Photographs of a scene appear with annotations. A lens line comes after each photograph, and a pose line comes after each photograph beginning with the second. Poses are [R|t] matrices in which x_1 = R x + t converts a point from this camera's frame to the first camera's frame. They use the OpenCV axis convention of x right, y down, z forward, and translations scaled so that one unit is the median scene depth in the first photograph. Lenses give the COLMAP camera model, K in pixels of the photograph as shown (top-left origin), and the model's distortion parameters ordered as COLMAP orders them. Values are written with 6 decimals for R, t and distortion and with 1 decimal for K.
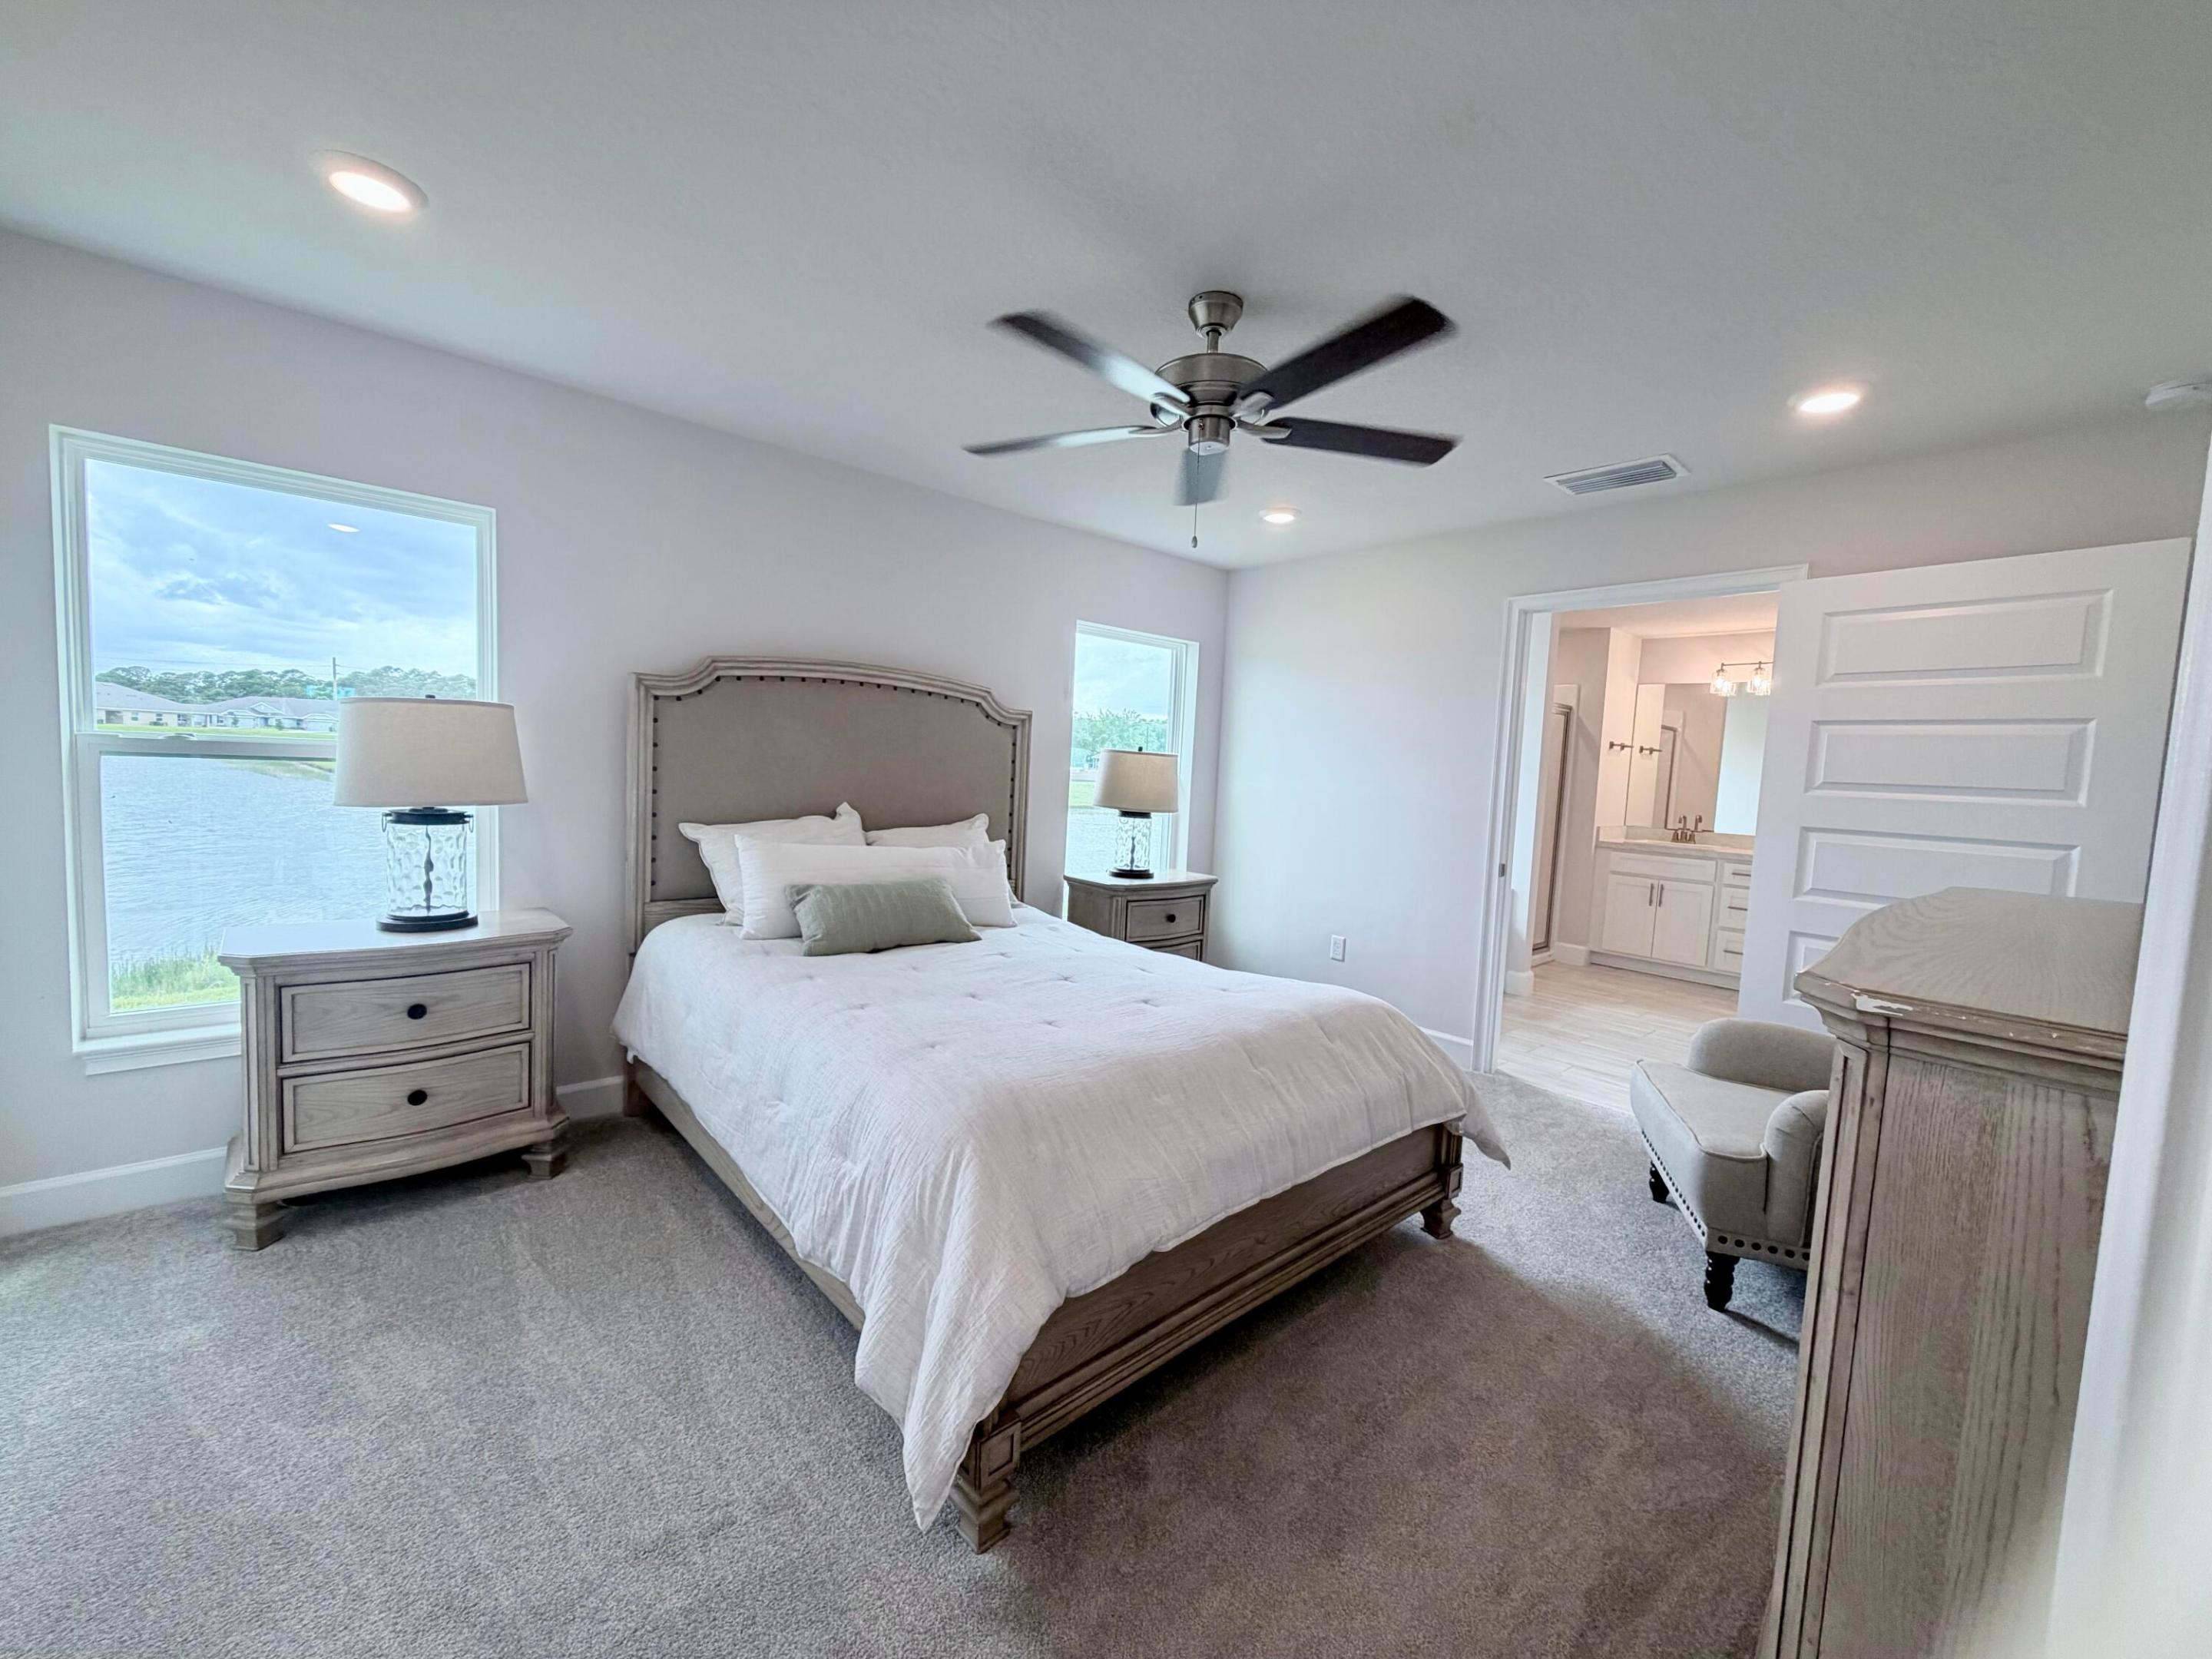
lens RADIAL K [[877.8, 0, 1106.0], [0, 877.8, 829.5], [0, 0, 1]] dist [-0.000387, -0.000060]
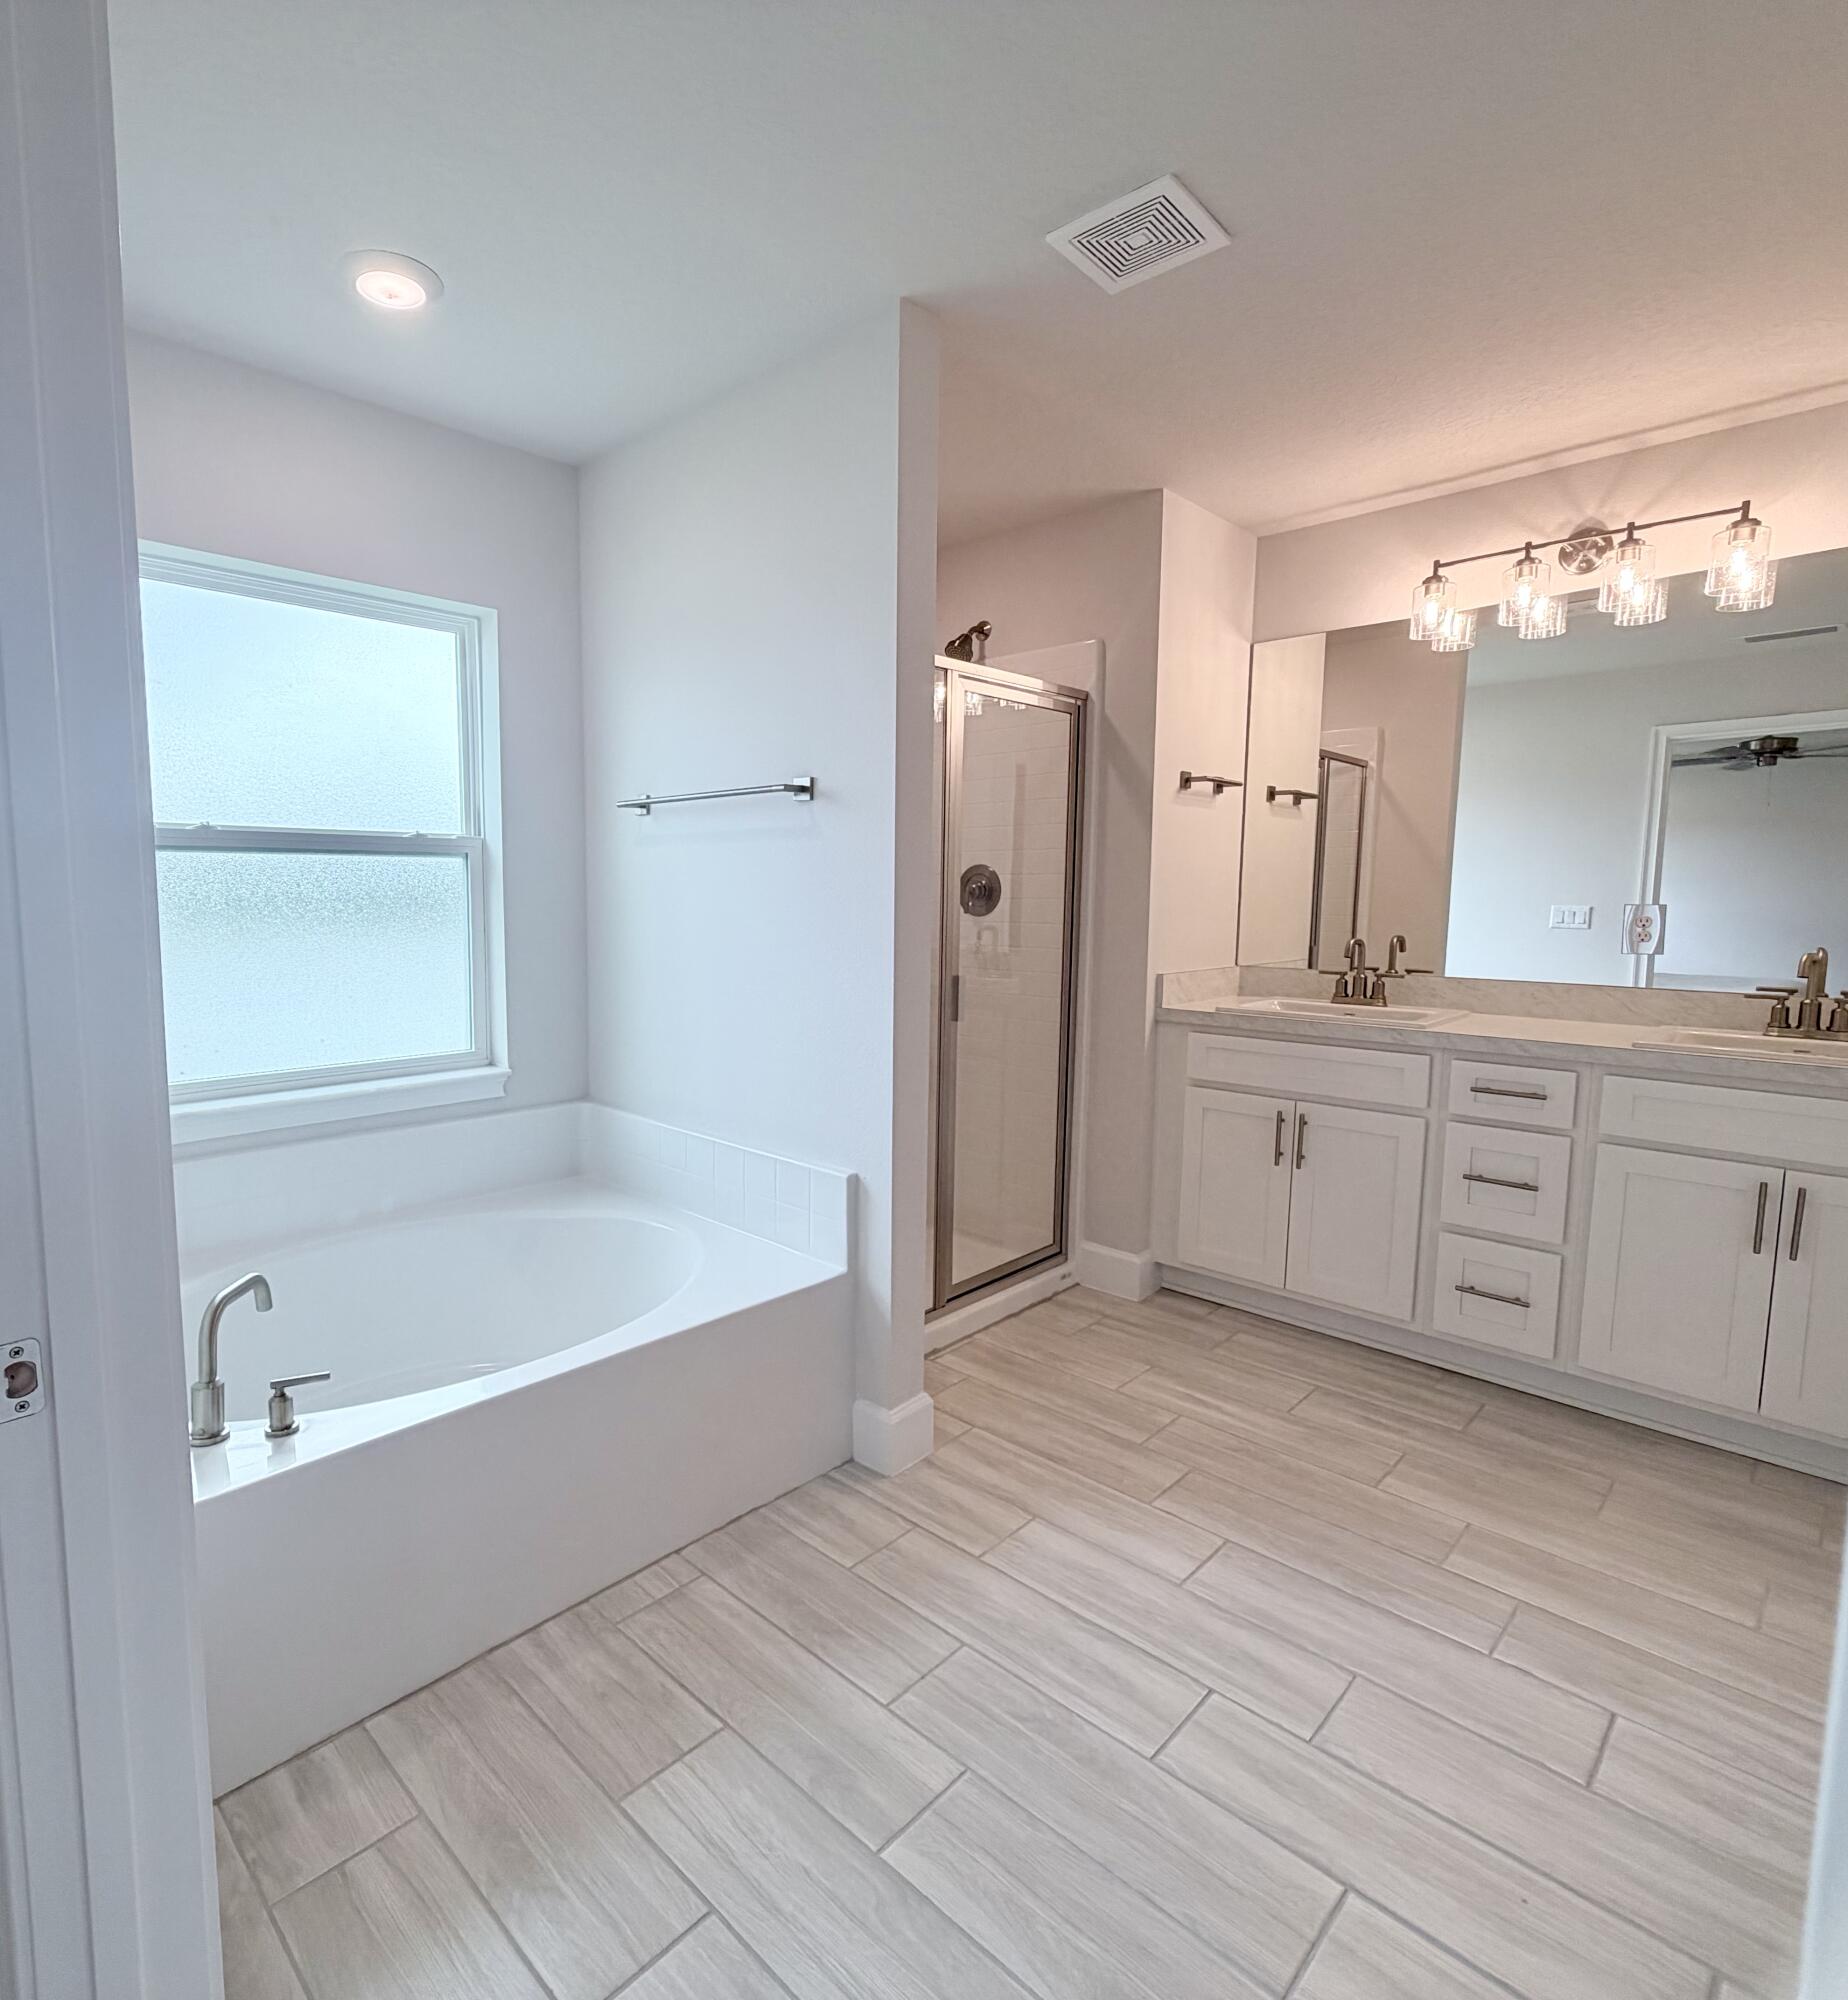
lens RADIAL K [[1060.2, 0, 758.4], [0, 1060.2, 1011.0], [0, 0, 1]] dist [0.003891, 0.001081]
pose [[0.998649, -0.051044, 0.009696, 0.360870], [0.050681, 0.998117, 0.034549, -0.013188], [-0.011441, -0.034011, 0.999356, 0.488619]]
